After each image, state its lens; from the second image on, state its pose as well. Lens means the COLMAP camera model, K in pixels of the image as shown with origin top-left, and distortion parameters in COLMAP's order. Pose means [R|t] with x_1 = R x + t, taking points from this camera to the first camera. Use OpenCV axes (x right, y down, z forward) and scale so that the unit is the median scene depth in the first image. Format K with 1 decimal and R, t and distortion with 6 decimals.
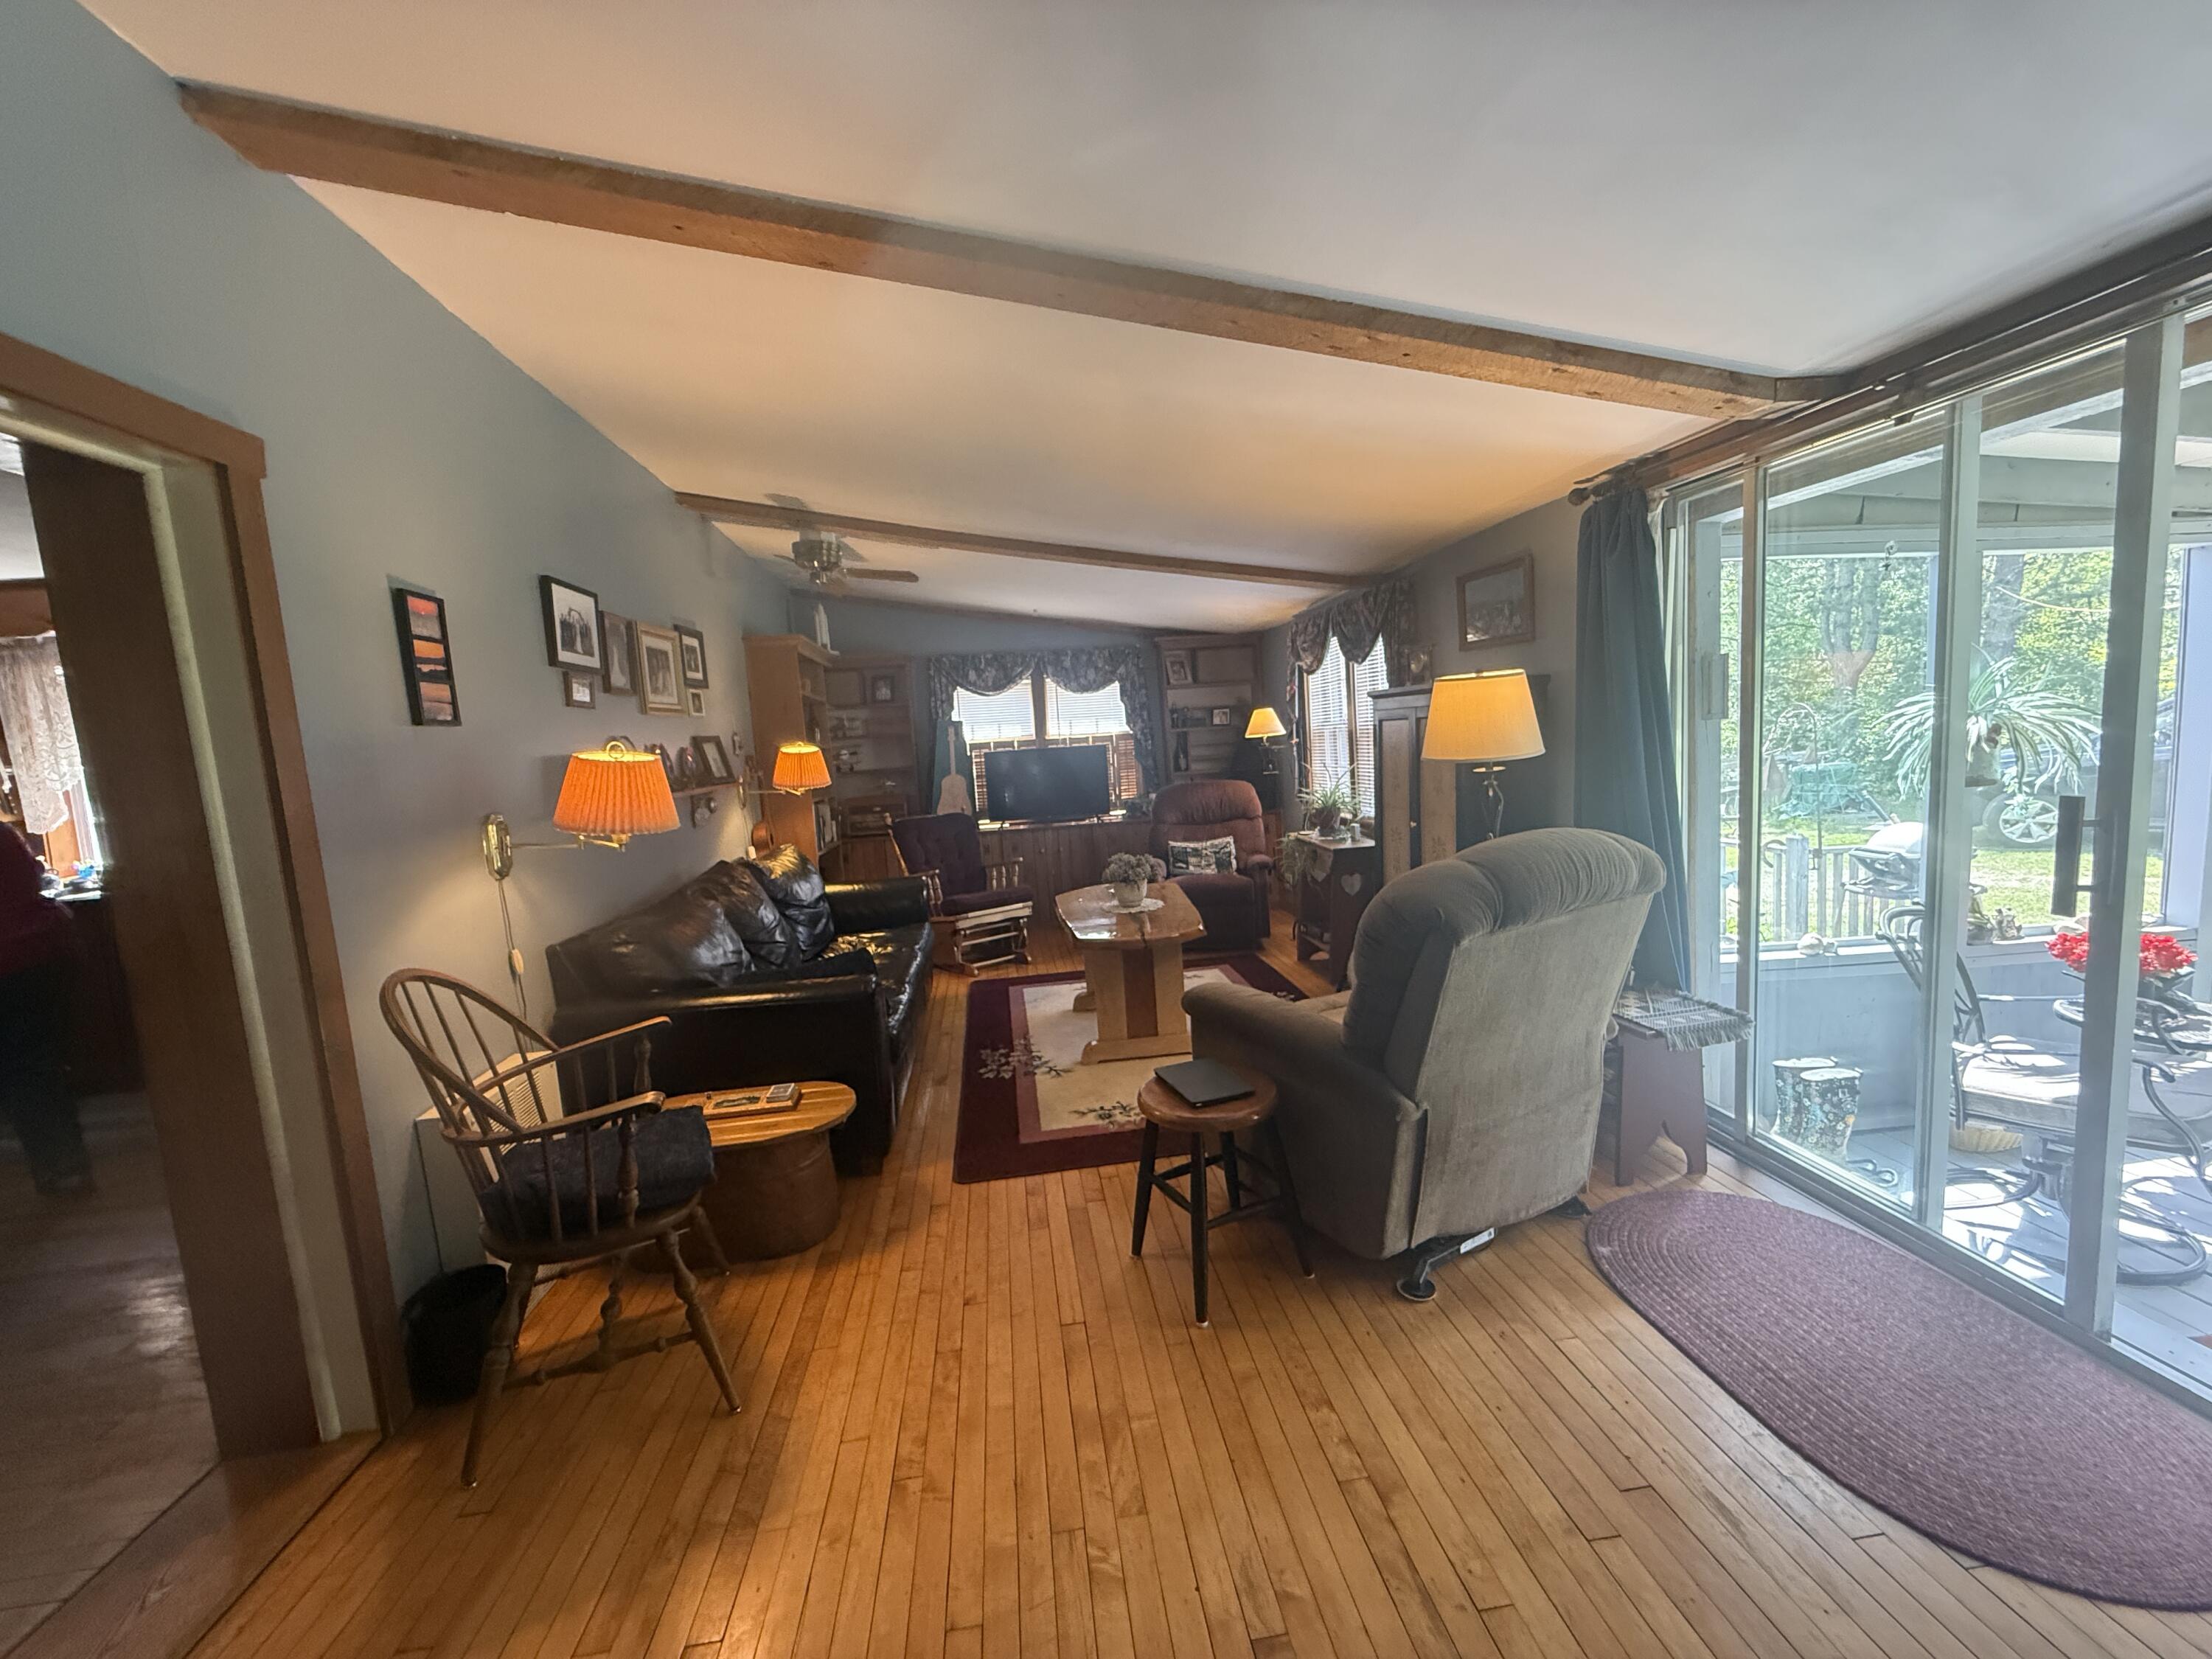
lens RADIAL K [[888.0, 0, 1103.6], [0, 888.0, 826.6], [0, 0, 1]] dist [0.001611, 0.000279]
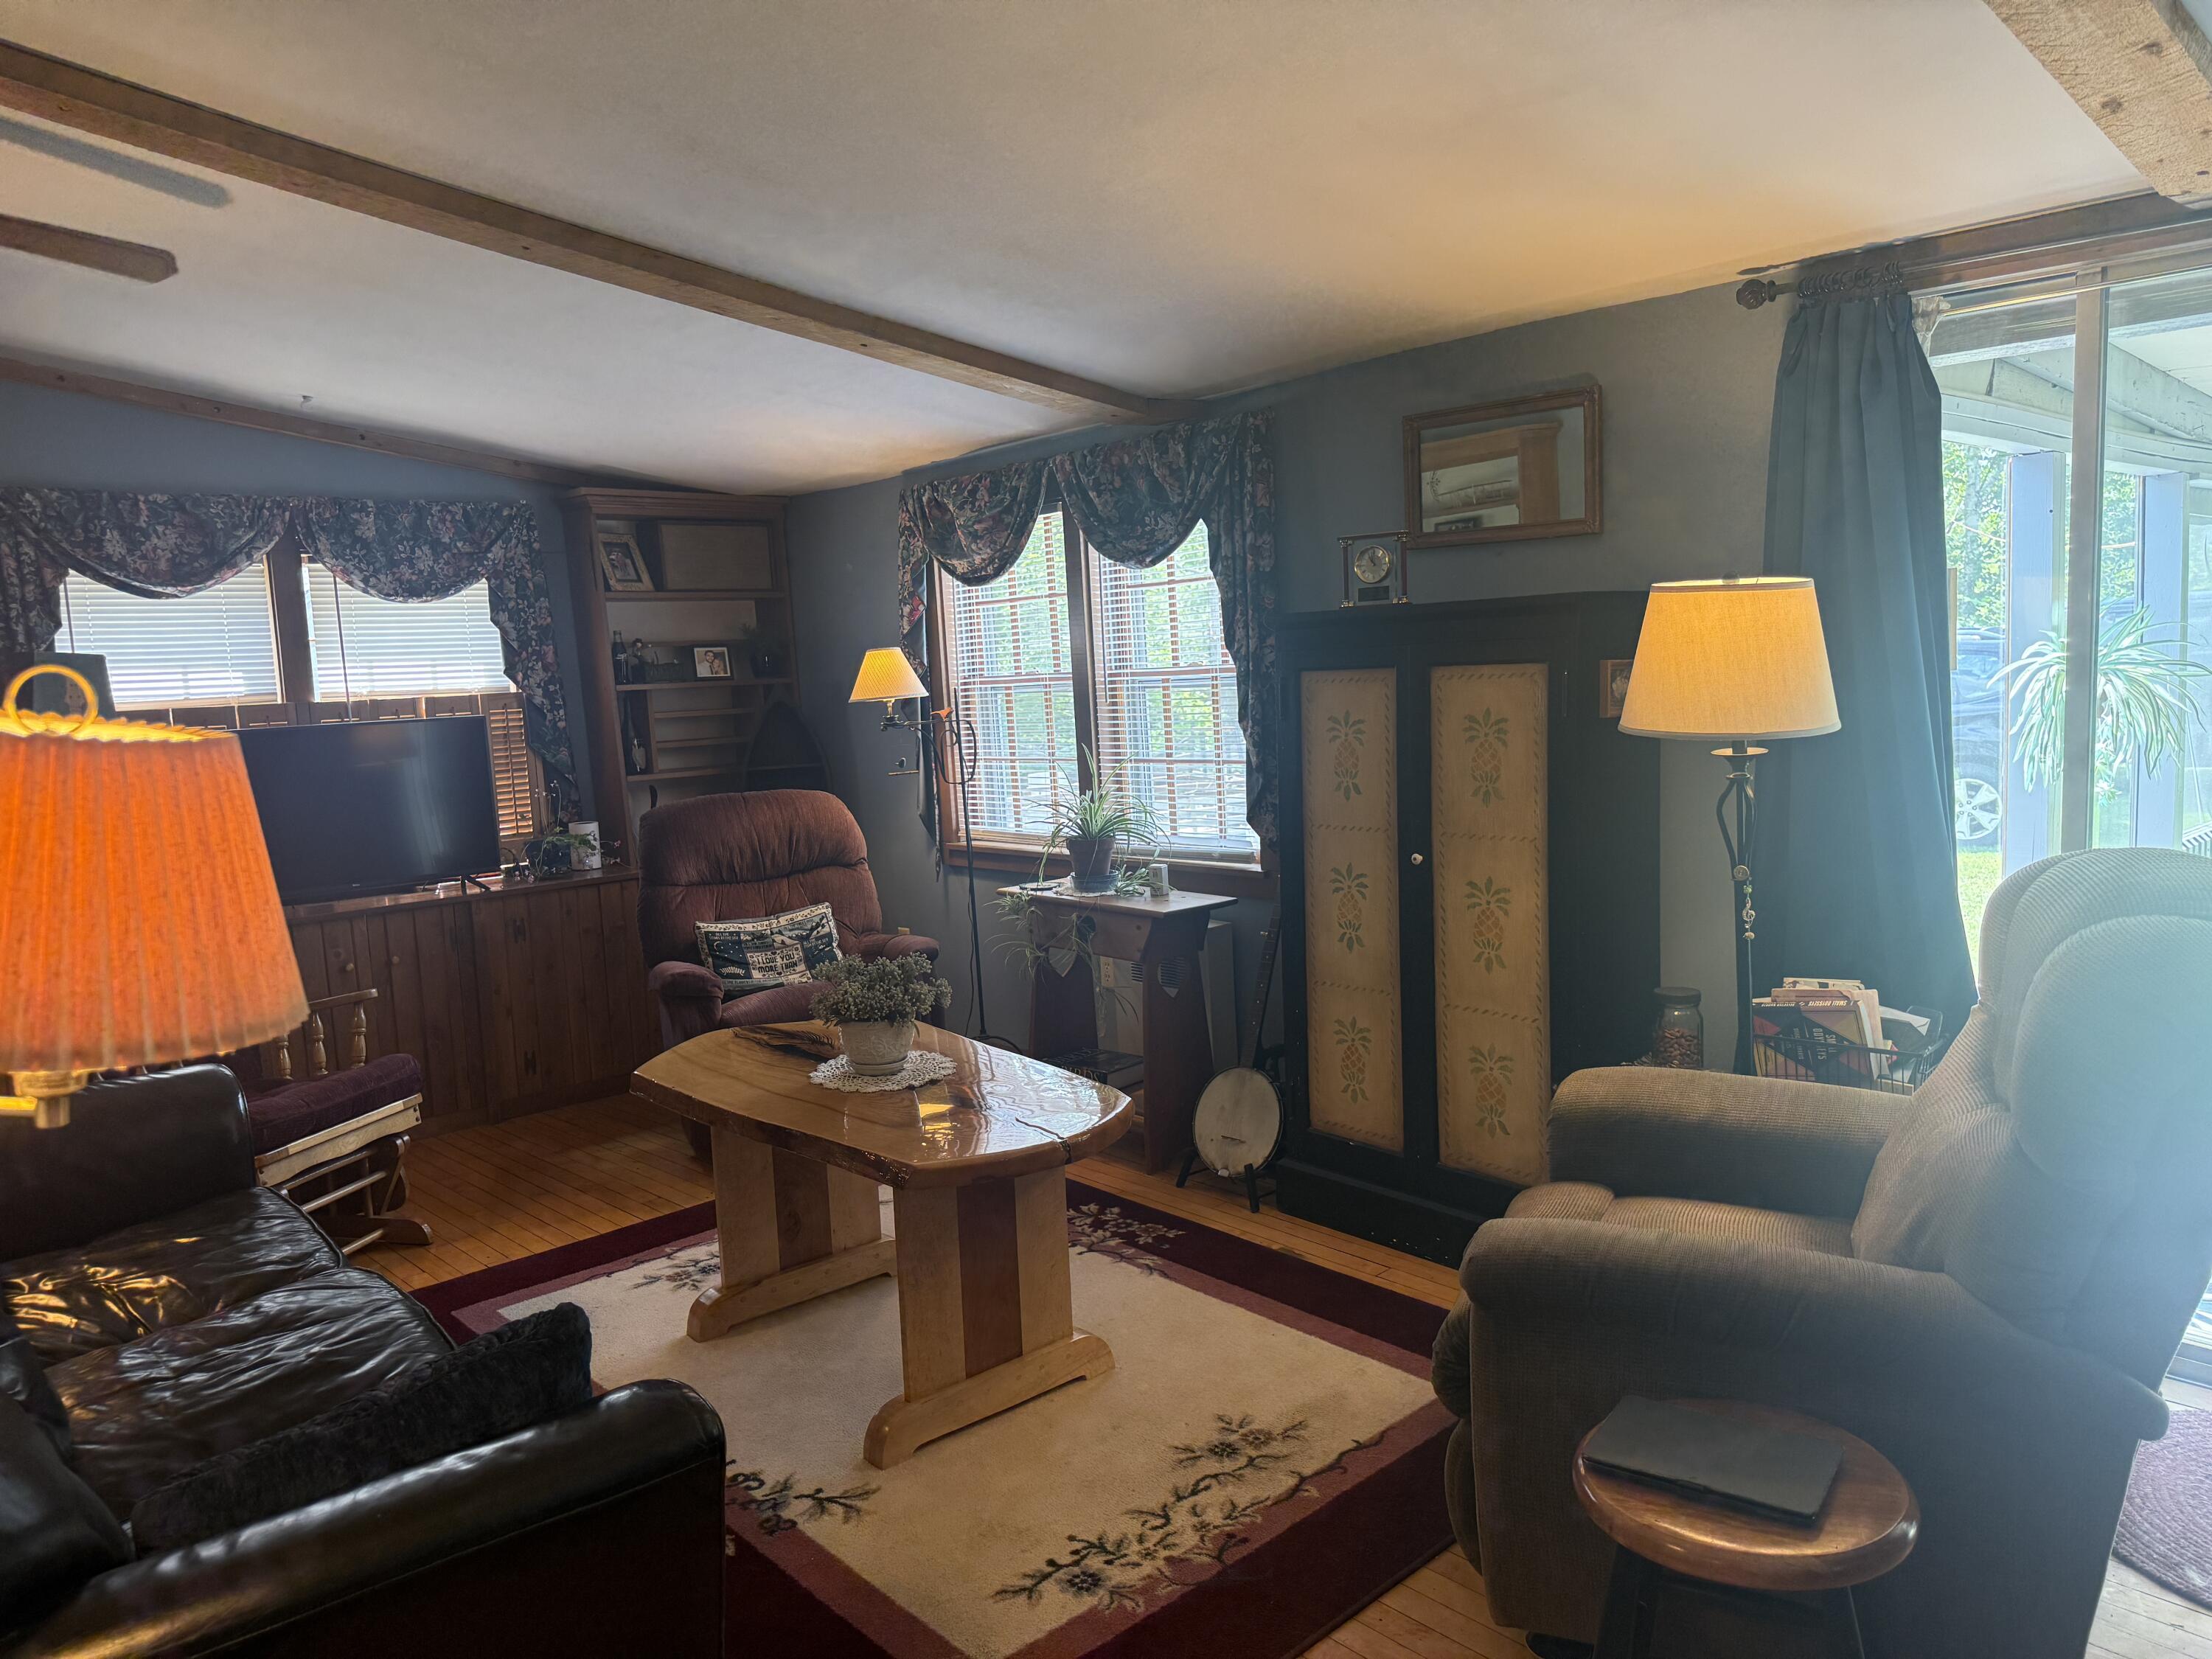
lens RADIAL K [[1552.1, 0, 1096.9], [0, 1552.1, 824.5], [0, 0, 1]] dist [0.130776, -0.214663]
pose [[0.821245, -0.035970, 0.569441, -0.256628], [0.053085, 0.998499, -0.013486, -0.014758], [-0.568102, 0.041304, 0.821921, 0.228036]]
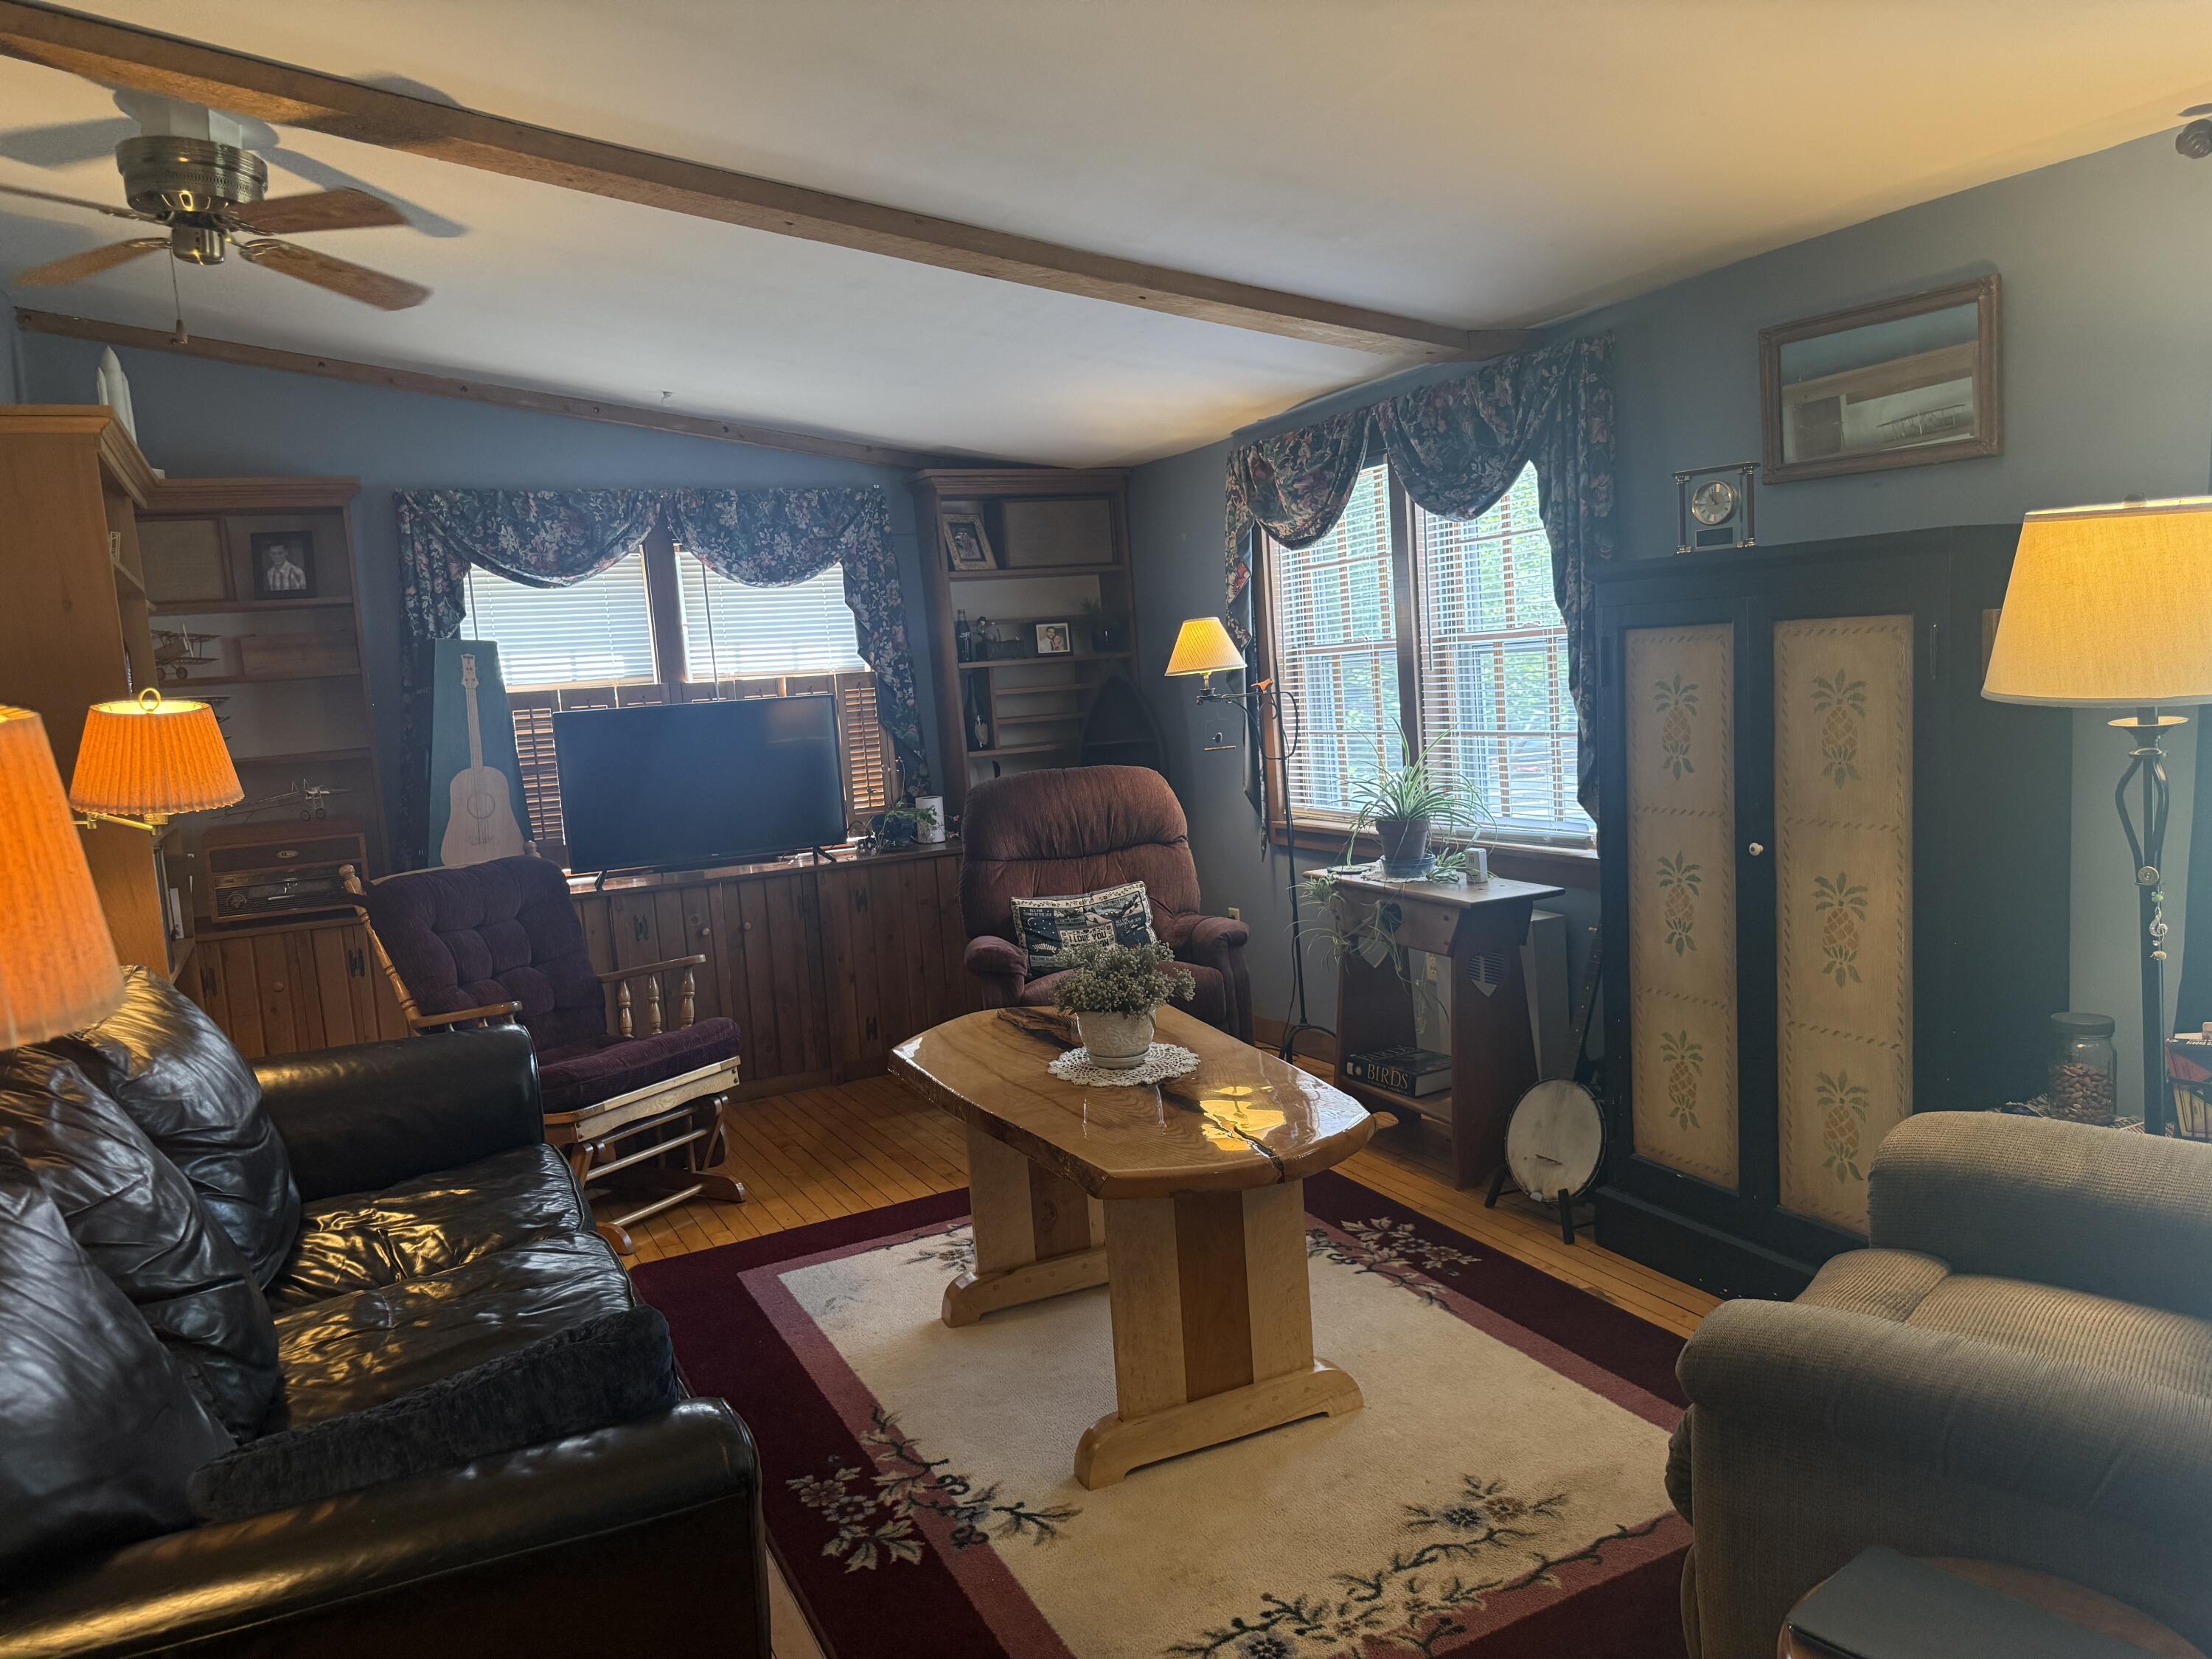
lens RADIAL K [[1552.4, 0, 1101.8], [0, 1552.4, 826.0], [0, 0, 1]] dist [0.162535, -0.327269]
pose [[0.945164, -0.035417, 0.324671, -0.171148], [0.040298, 0.999153, -0.008319, -0.014873], [-0.324101, 0.020946, 0.945791, 0.235393]]
